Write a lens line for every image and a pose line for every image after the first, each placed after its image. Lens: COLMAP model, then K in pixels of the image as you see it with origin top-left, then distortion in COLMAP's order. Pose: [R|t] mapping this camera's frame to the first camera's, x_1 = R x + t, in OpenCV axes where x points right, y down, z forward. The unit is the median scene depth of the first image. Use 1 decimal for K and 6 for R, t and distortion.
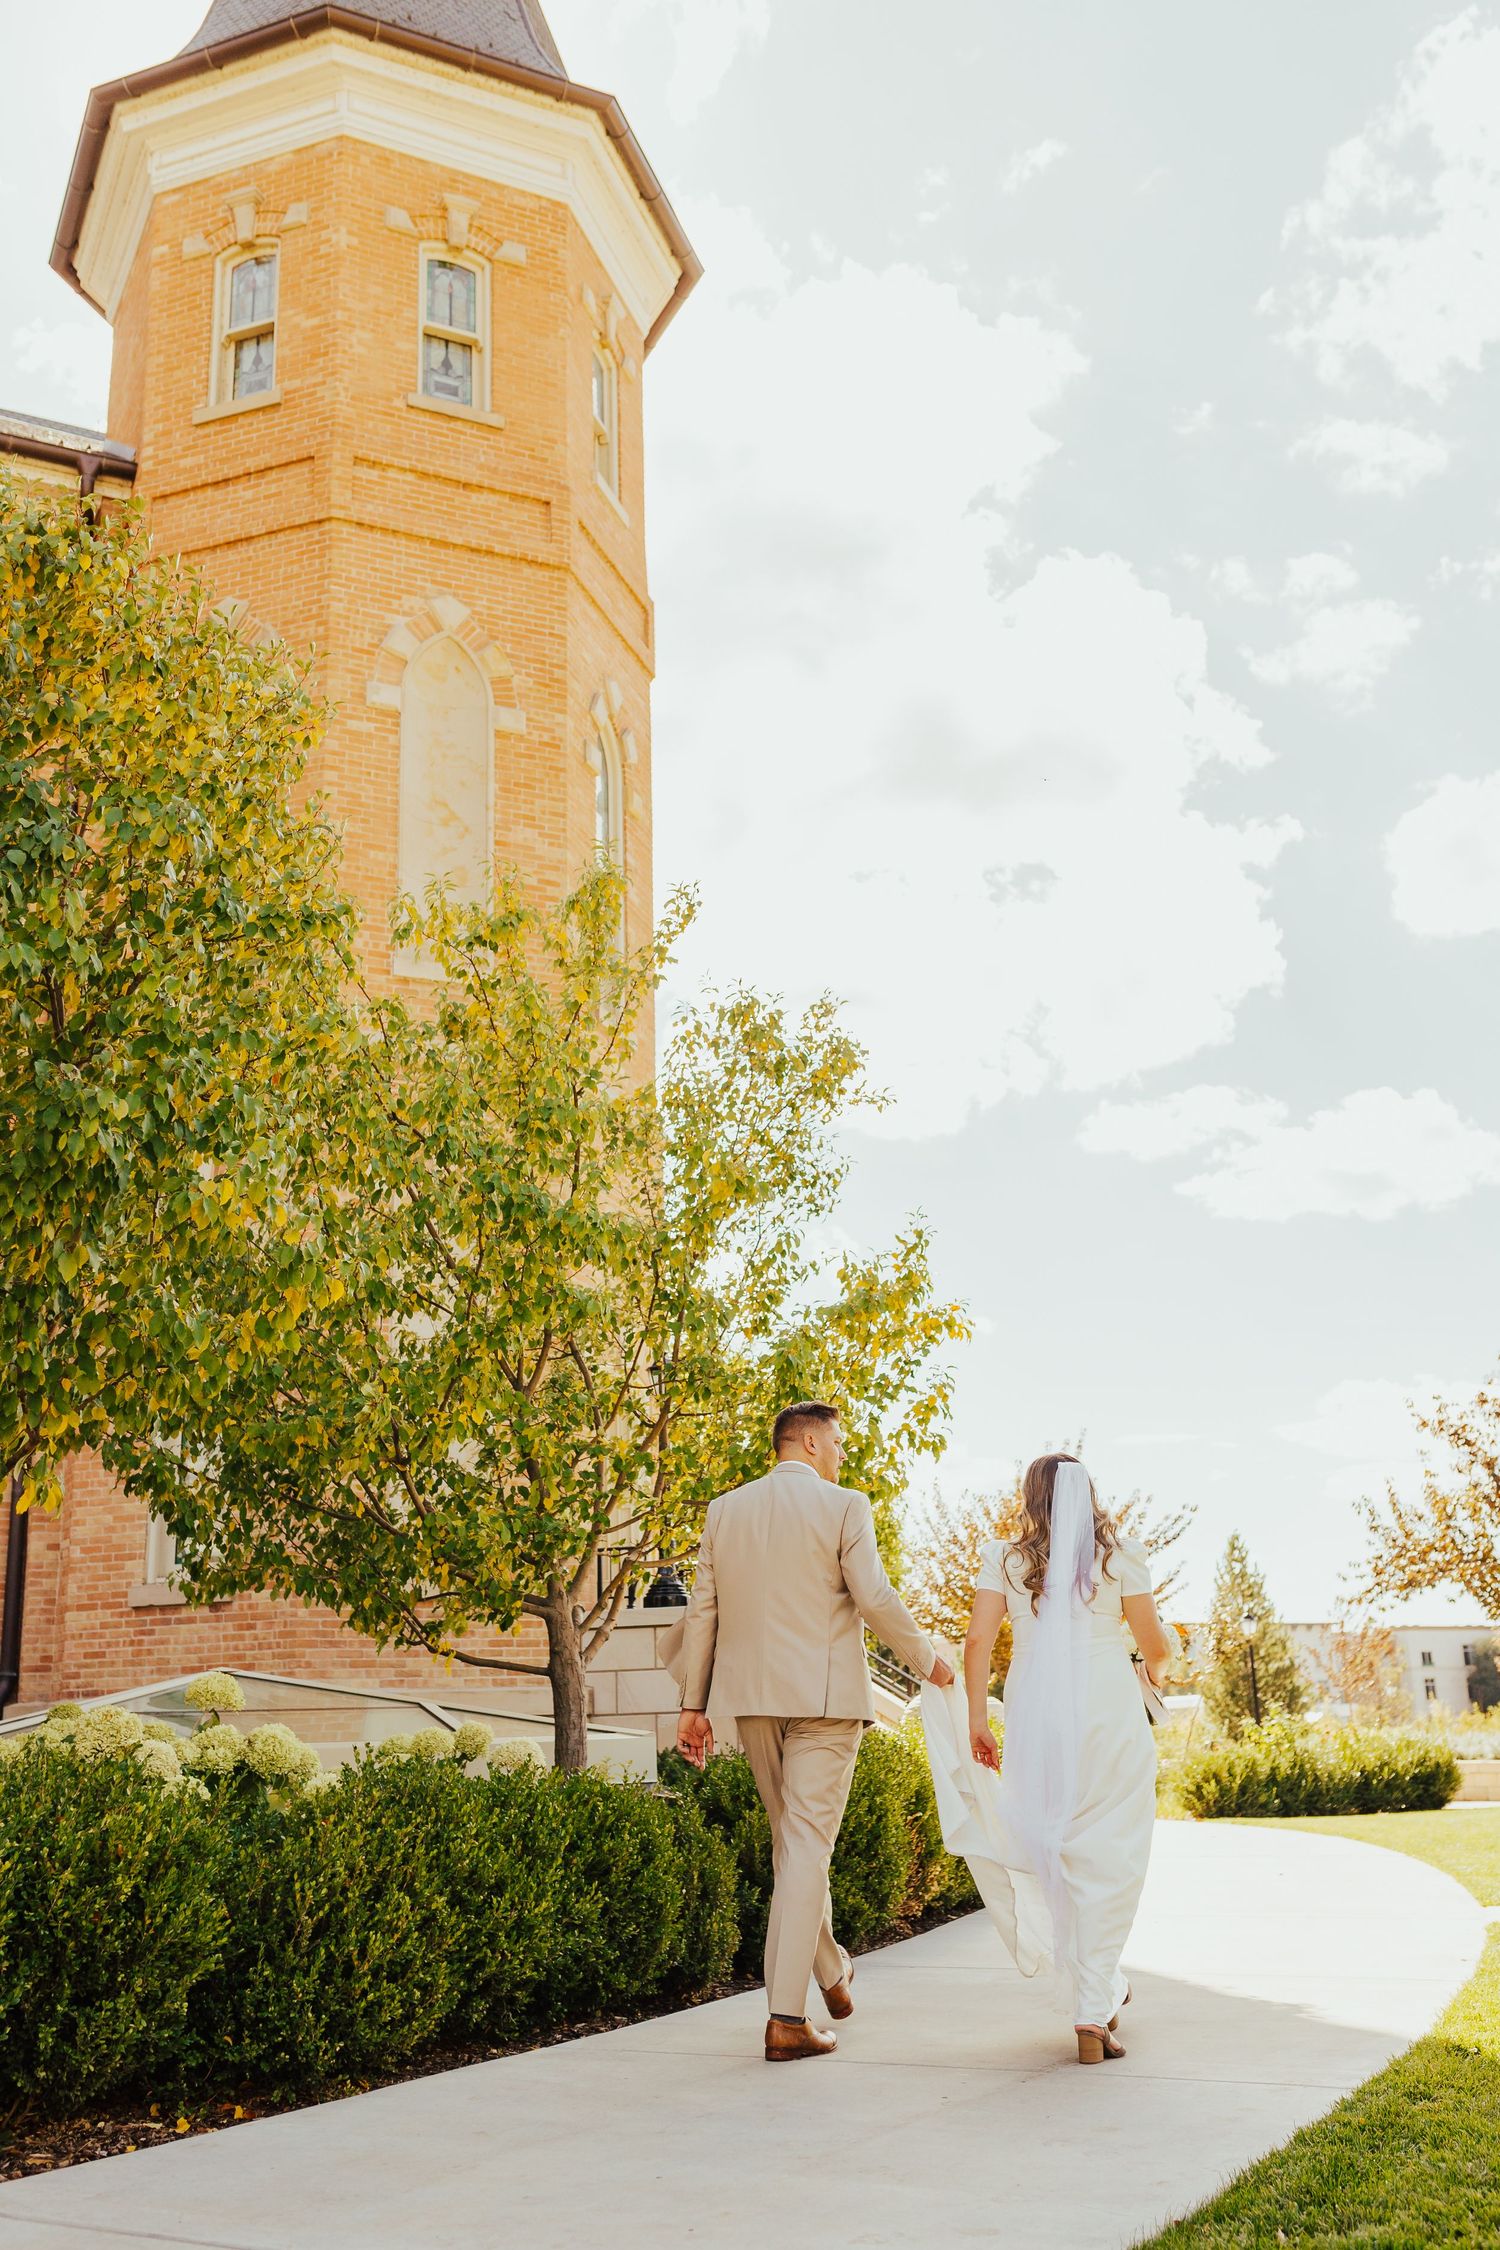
lens RADIAL K [[2279.5, 0, 749.0], [0, 2279.5, 1070.9], [0, 0, 1]] dist [0.006056, 0.008438]
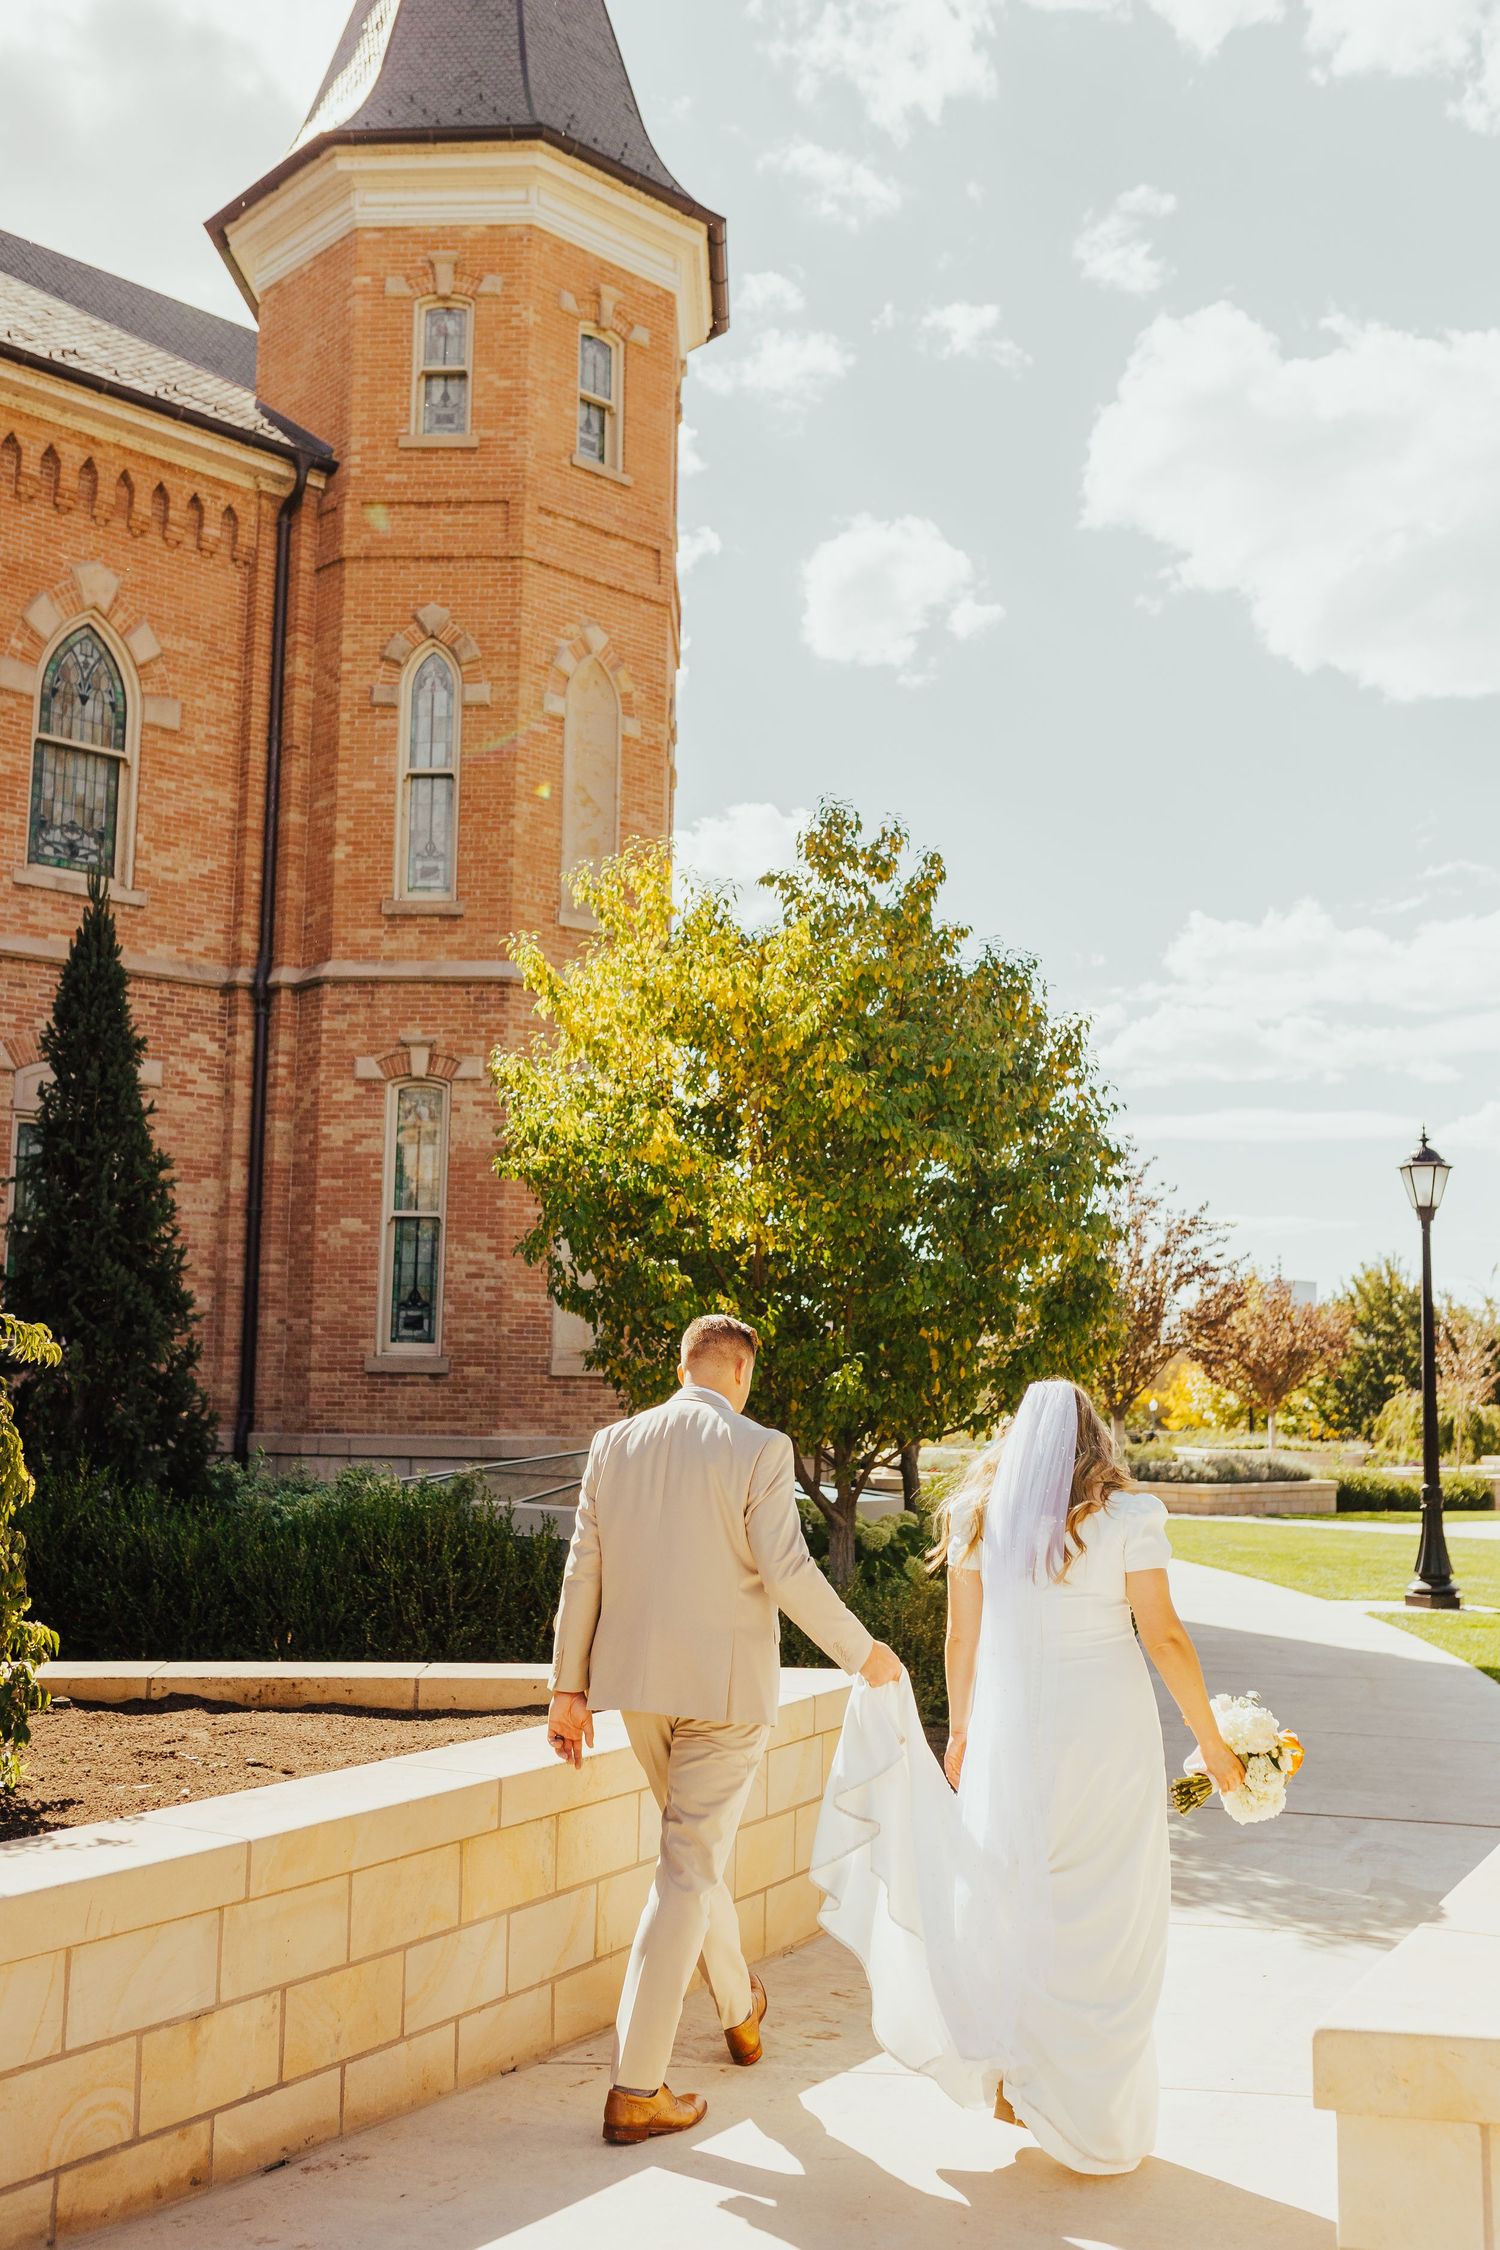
lens RADIAL K [[2279.5, 0, 749.0], [0, 2279.5, 1070.9], [0, 0, 1]] dist [0.006056, 0.008438]
pose [[0.945718, 0.081184, 0.314686, -0.428777], [-0.133198, 0.980059, 0.147455, -0.157255], [-0.296439, -0.181366, 0.937673, -0.299553]]
